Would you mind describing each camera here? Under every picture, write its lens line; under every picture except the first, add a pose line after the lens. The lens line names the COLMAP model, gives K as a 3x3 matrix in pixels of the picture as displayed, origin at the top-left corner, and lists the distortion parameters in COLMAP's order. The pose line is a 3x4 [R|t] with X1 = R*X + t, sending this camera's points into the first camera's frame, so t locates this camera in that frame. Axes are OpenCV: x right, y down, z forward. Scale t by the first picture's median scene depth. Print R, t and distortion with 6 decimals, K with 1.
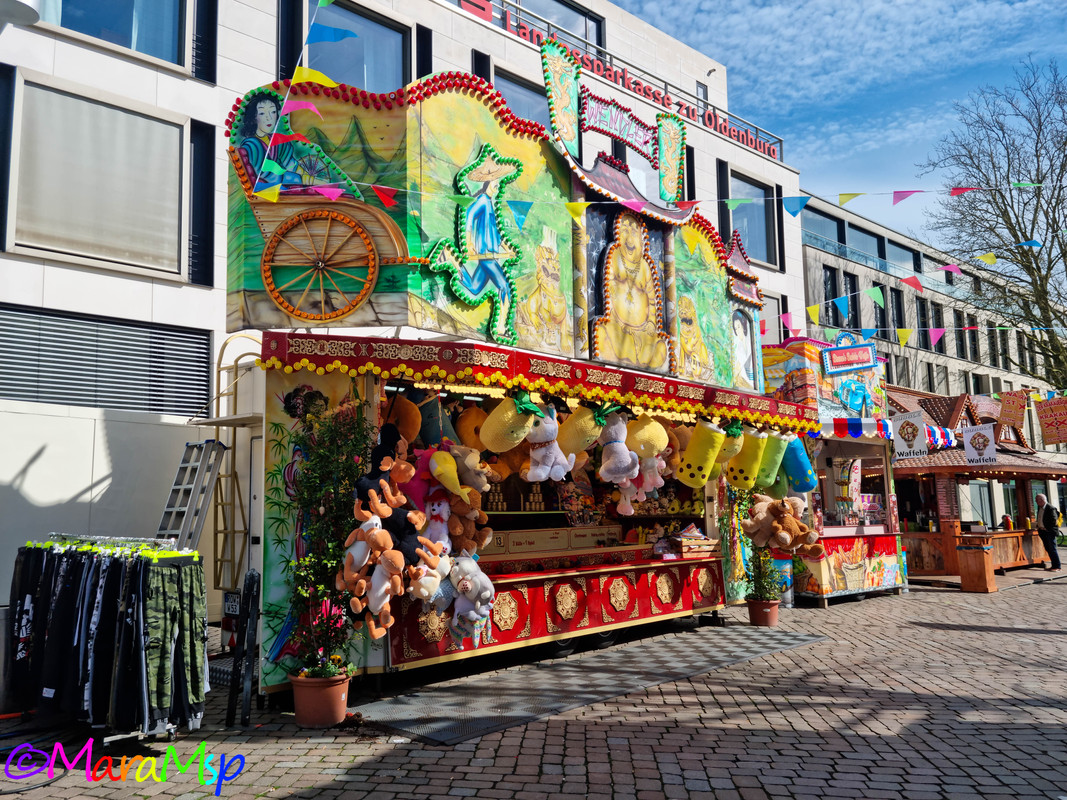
lens RADIAL K [[828.9, 0, 515.6], [0, 828.9, 396.1], [0, 0, 1]] dist [0.093714, -0.076924]
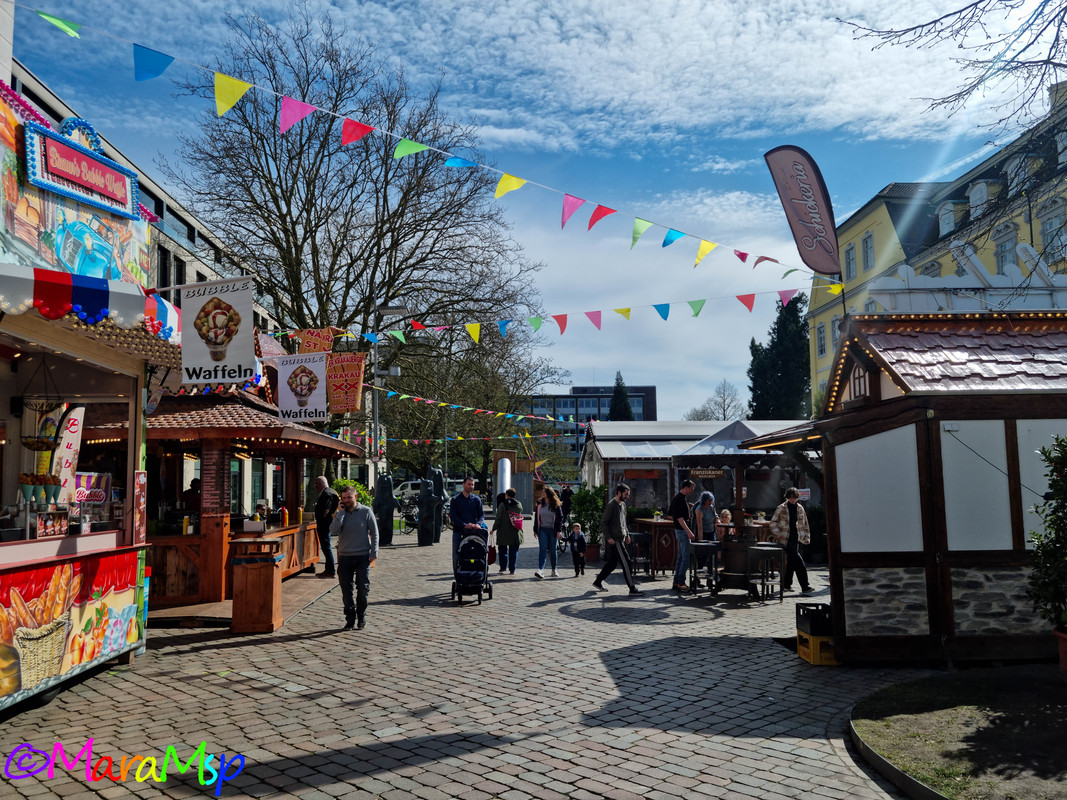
lens RADIAL K [[828.9, 0, 515.6], [0, 828.9, 396.1], [0, 0, 1]] dist [0.093714, -0.076924]
pose [[0.637661, 0.084236, 0.765697, 0.197207], [-0.095527, 0.994977, -0.029907, 0.065565], [-0.764371, -0.054074, 0.642505, 0.503638]]
